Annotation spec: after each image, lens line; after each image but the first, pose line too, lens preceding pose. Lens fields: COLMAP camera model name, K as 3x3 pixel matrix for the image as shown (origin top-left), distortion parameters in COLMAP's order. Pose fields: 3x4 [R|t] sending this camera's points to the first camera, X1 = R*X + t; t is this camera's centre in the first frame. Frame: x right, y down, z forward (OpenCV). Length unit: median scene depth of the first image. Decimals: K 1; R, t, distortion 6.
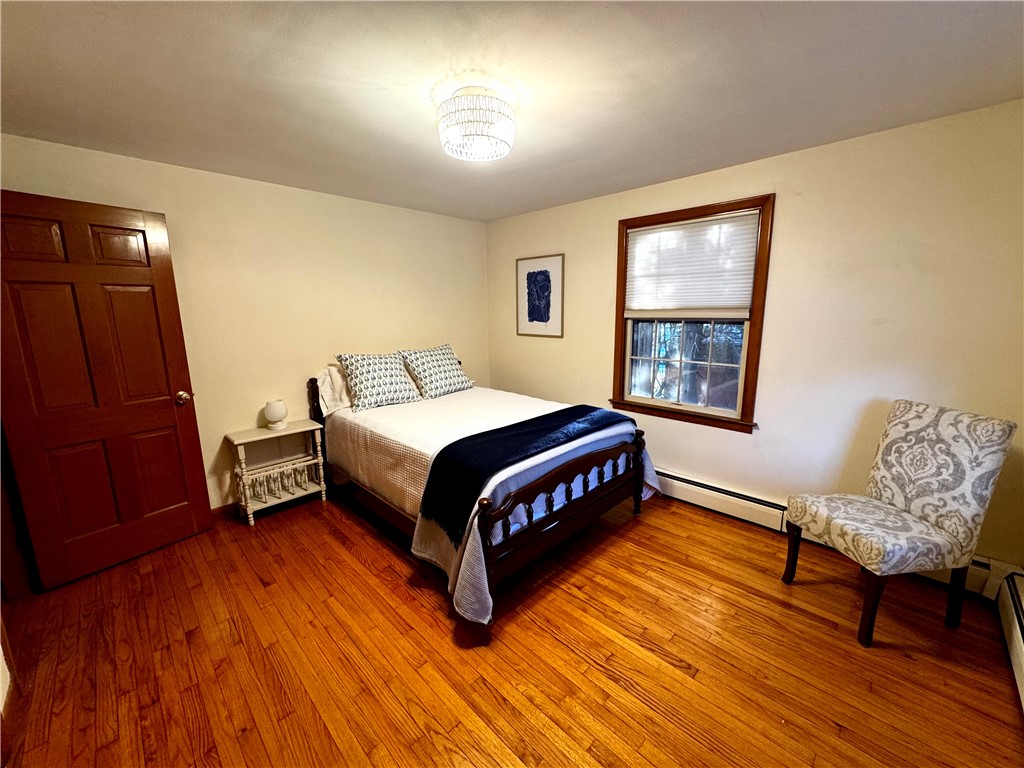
lens RADIAL K [[408.4, 0, 510.0], [0, 408.4, 382.9], [0, 0, 1]] dist [-0.000322, -0.000488]
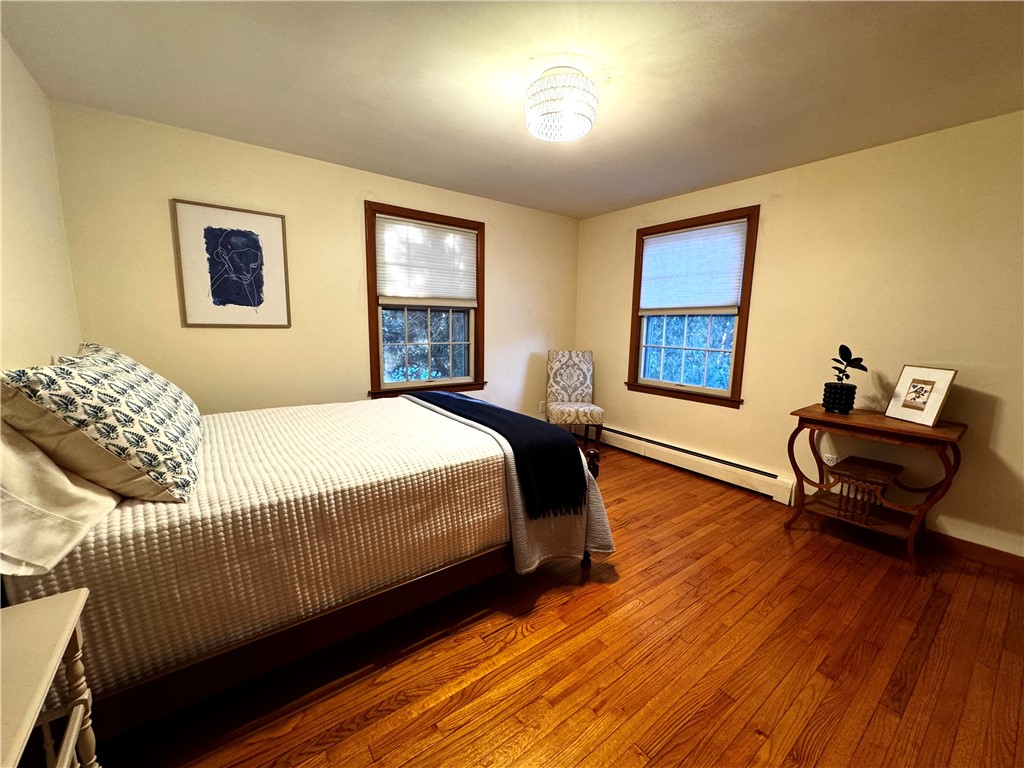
lens RADIAL K [[408.4, 0, 516.5], [0, 408.4, 381.5], [0, 0, 1]] dist [-0.000322, -0.000488]
pose [[0.137327, -0.130307, 0.981917, -0.784783], [0.158840, 0.981377, 0.108020, -0.037857], [-0.977707, 0.141134, 0.155467, 0.667420]]
